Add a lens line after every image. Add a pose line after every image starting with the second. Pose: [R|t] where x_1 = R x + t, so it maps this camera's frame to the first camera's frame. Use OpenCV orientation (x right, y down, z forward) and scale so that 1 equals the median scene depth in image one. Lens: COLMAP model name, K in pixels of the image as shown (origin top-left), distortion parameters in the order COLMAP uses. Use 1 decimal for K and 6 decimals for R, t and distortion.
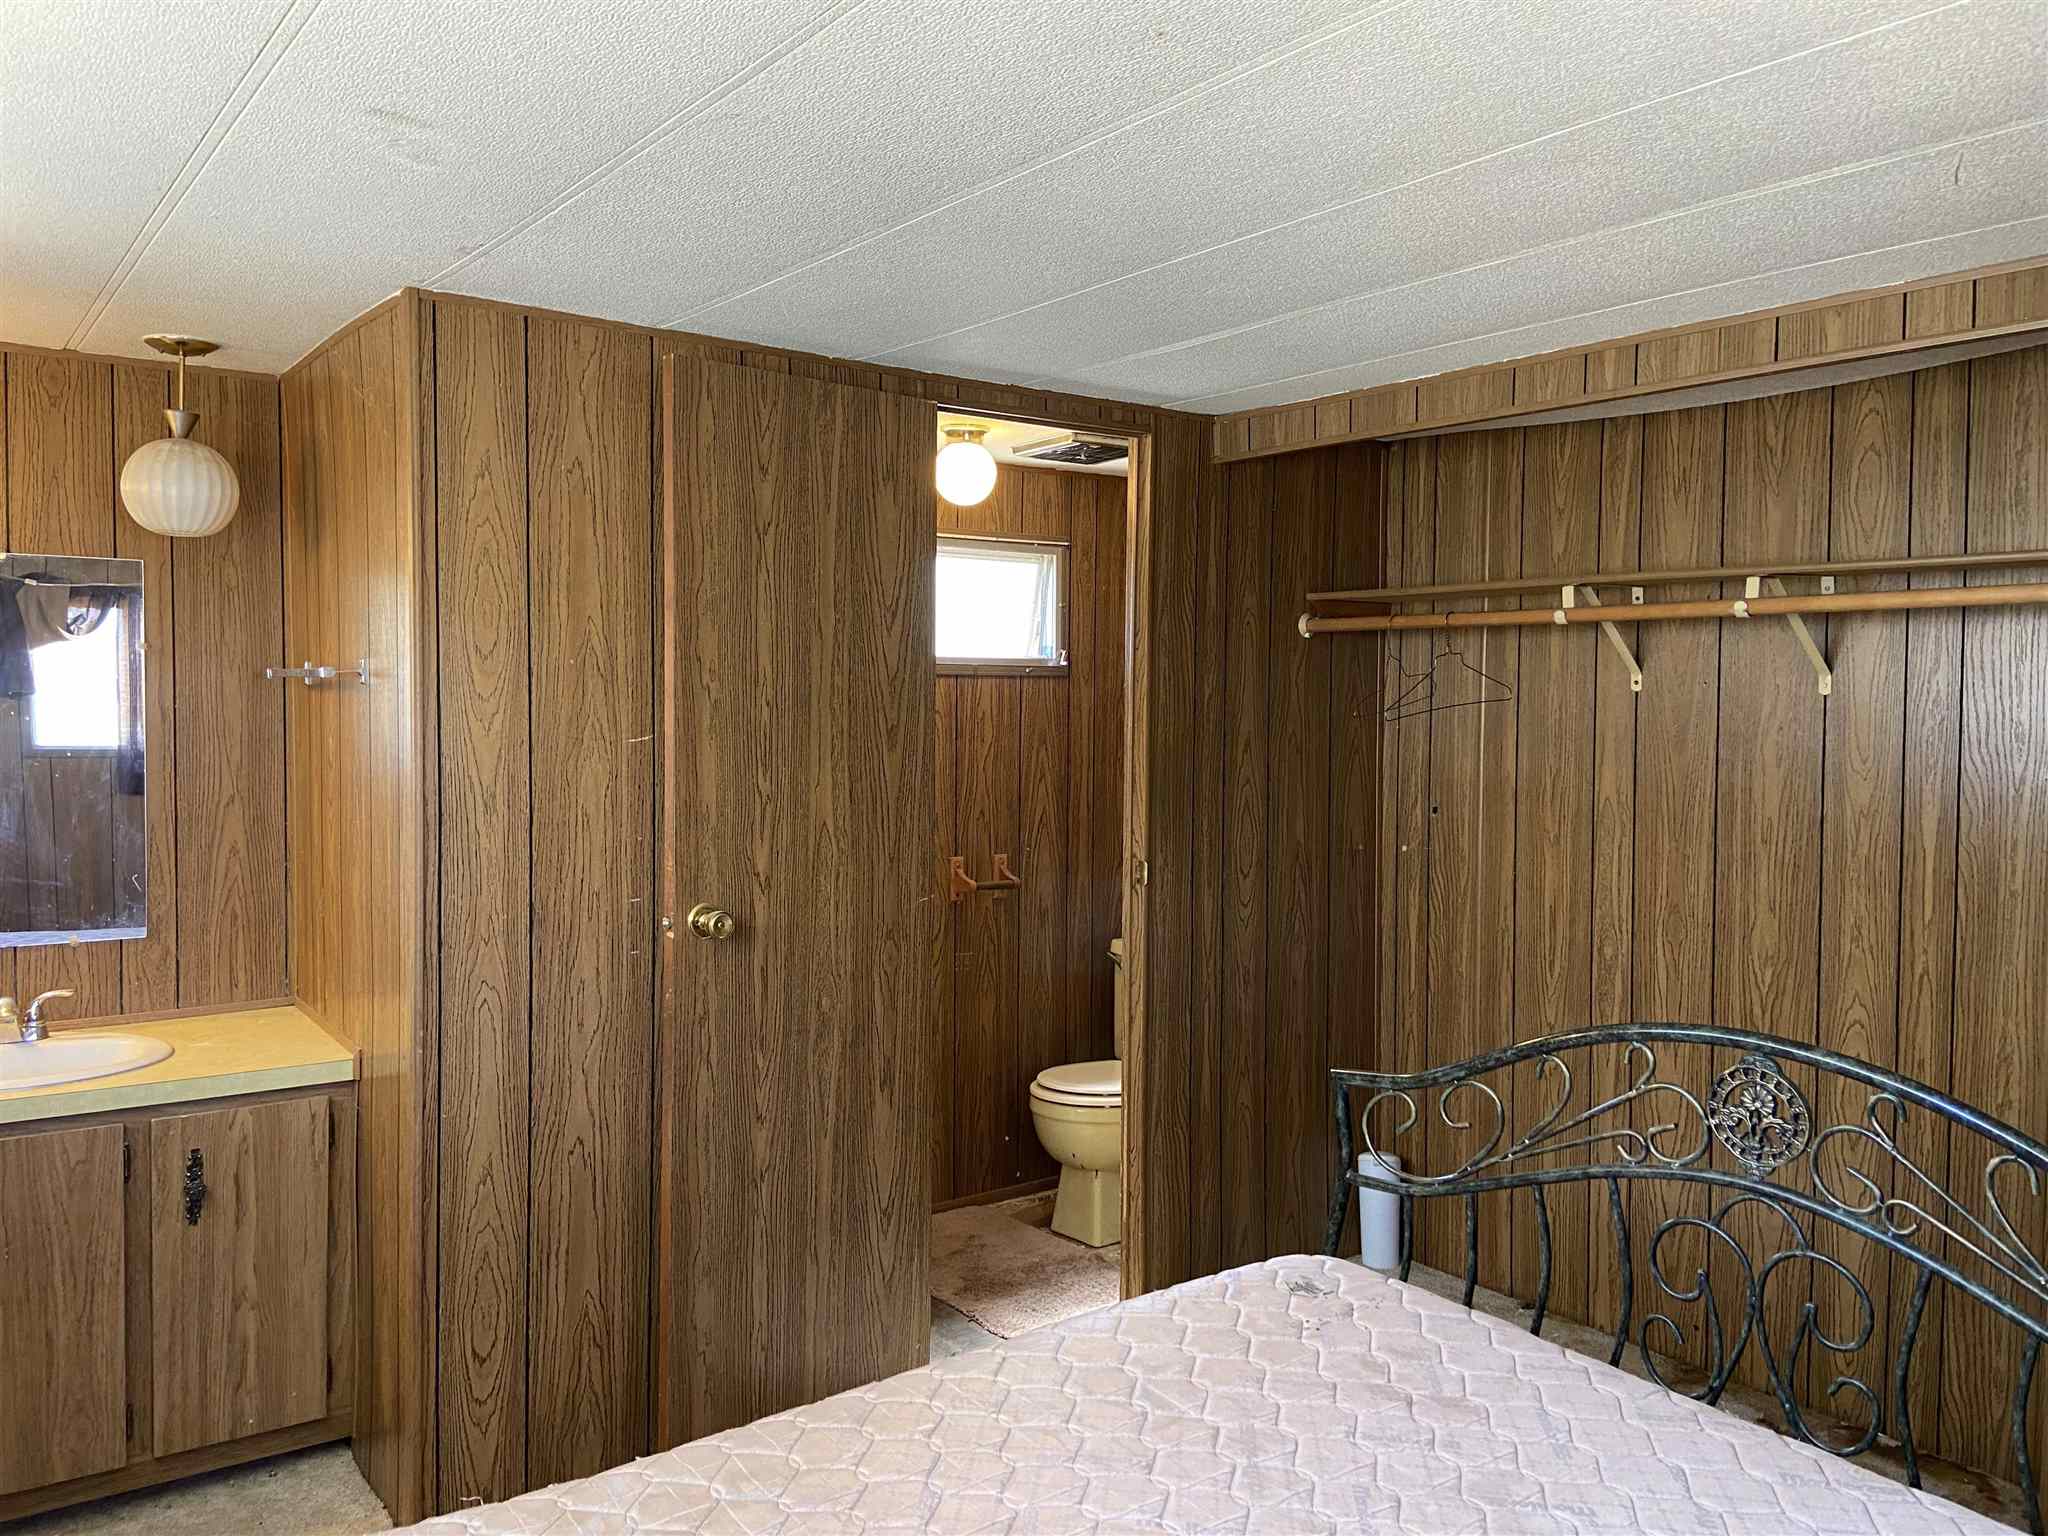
lens RADIAL K [[1543.3, 0, 1022.8], [0, 1543.3, 729.2], [0, 0, 1]] dist [0.038110, -0.000331]
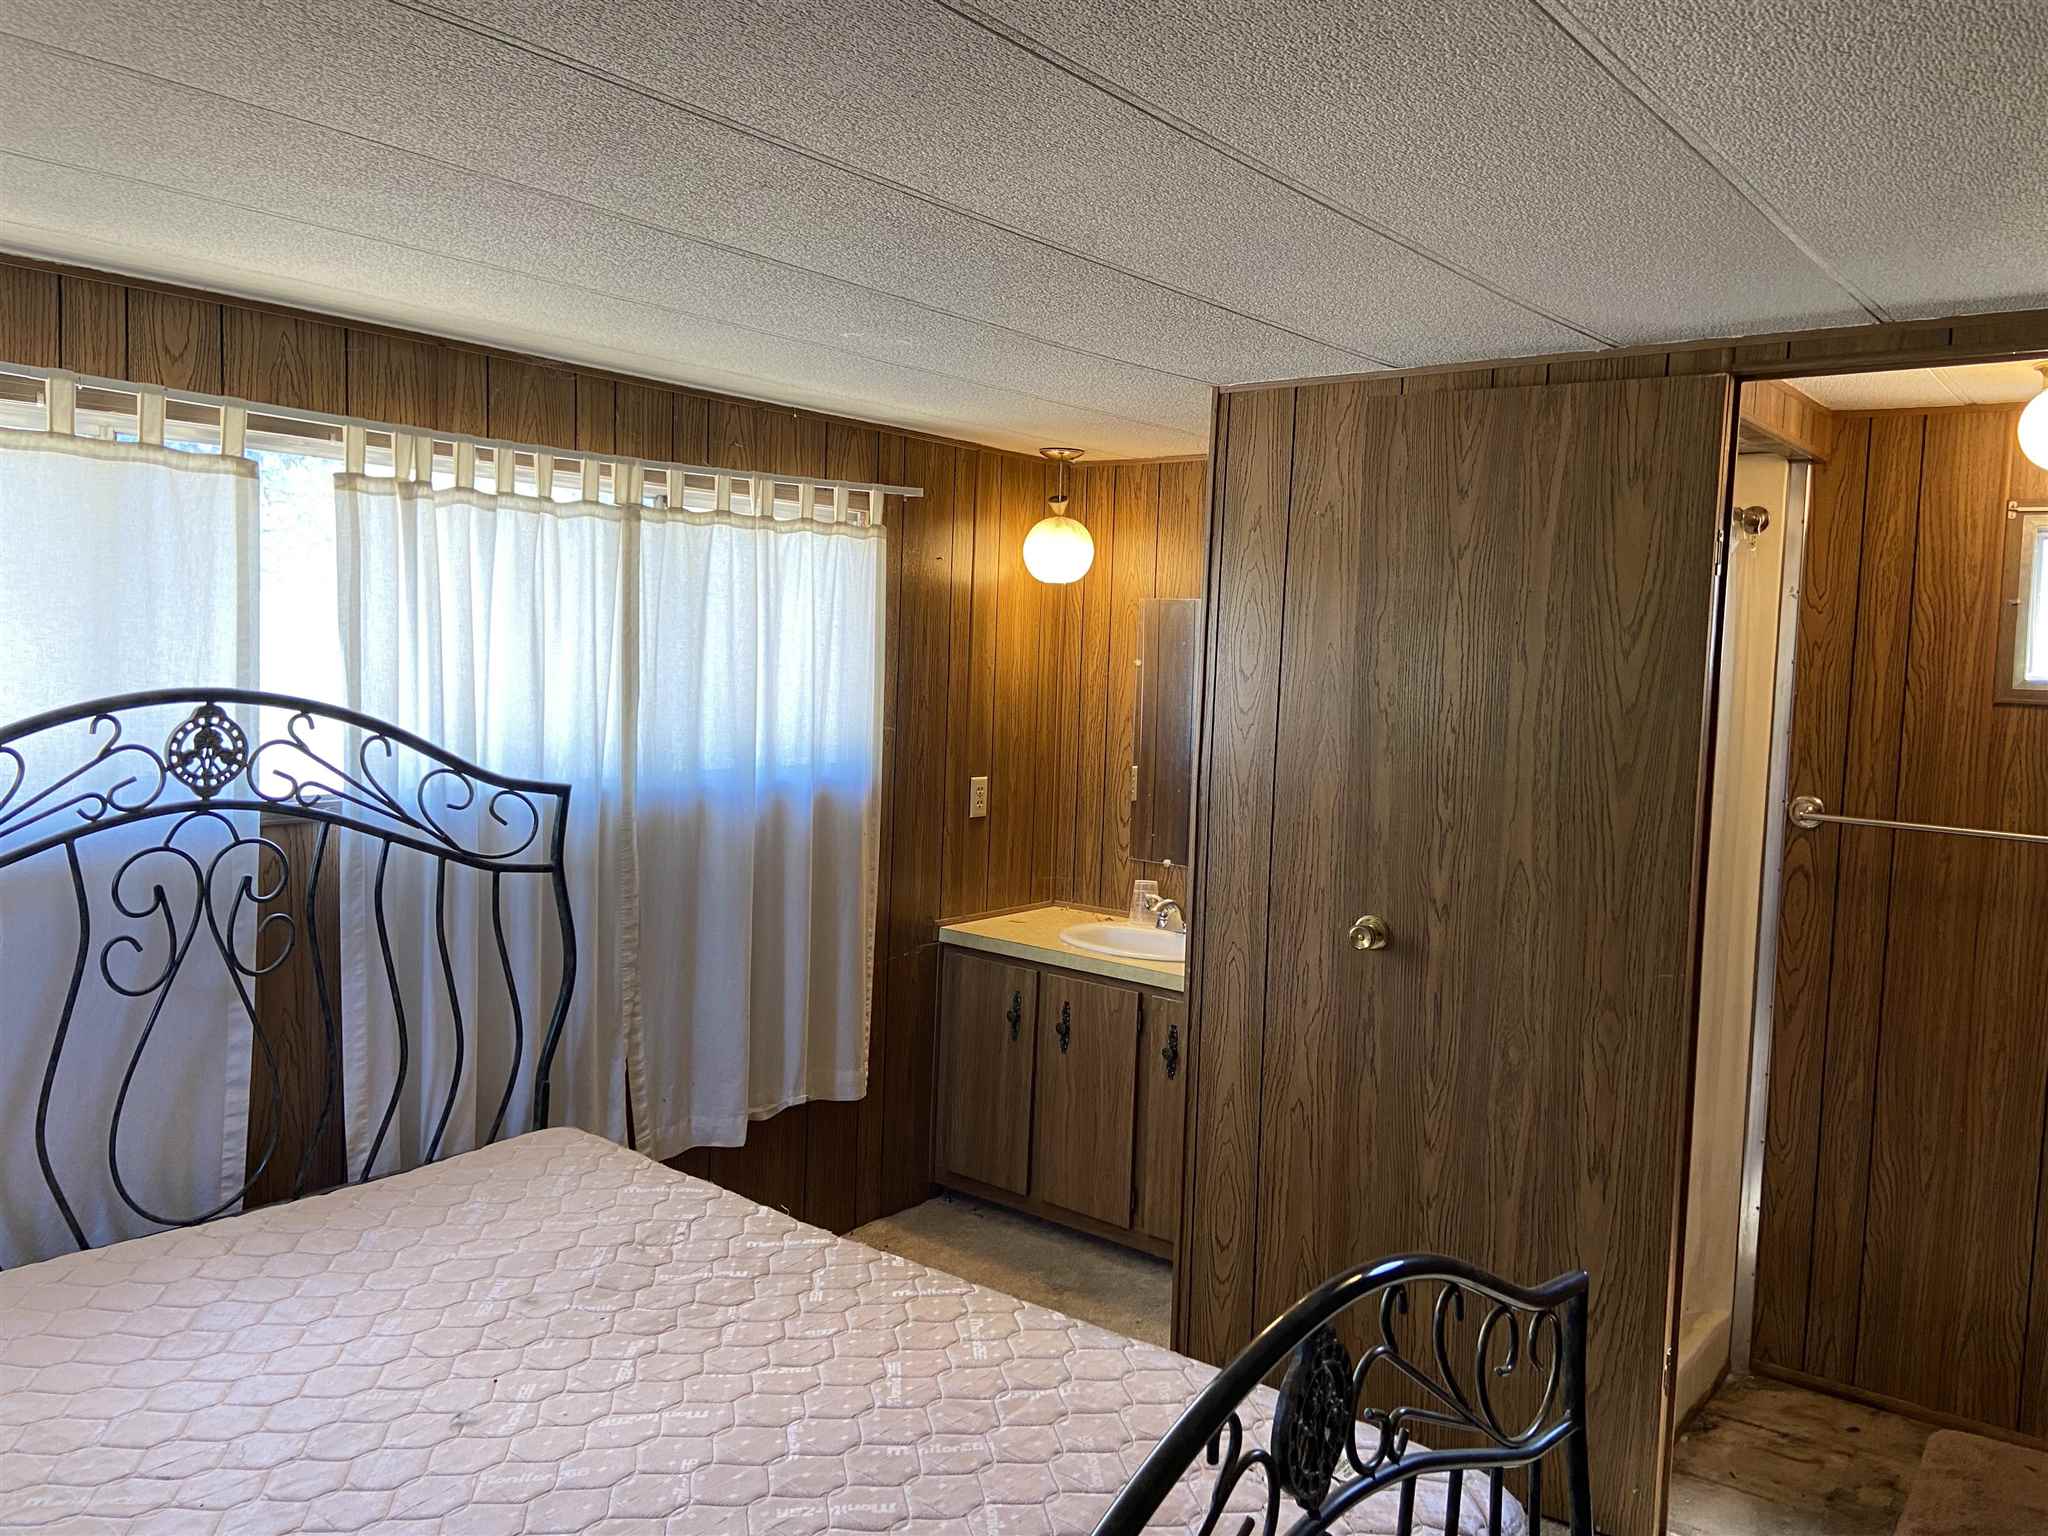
lens RADIAL K [[1537.9, 0, 1024.3], [0, 1537.9, 750.4], [0, 0, 1]] dist [0.133397, -0.173370]
pose [[0.253310, 0.066179, -0.965119, 0.730292], [-0.054239, 0.997060, 0.054133, -0.043140], [0.965863, 0.038635, 0.256155, 0.487408]]
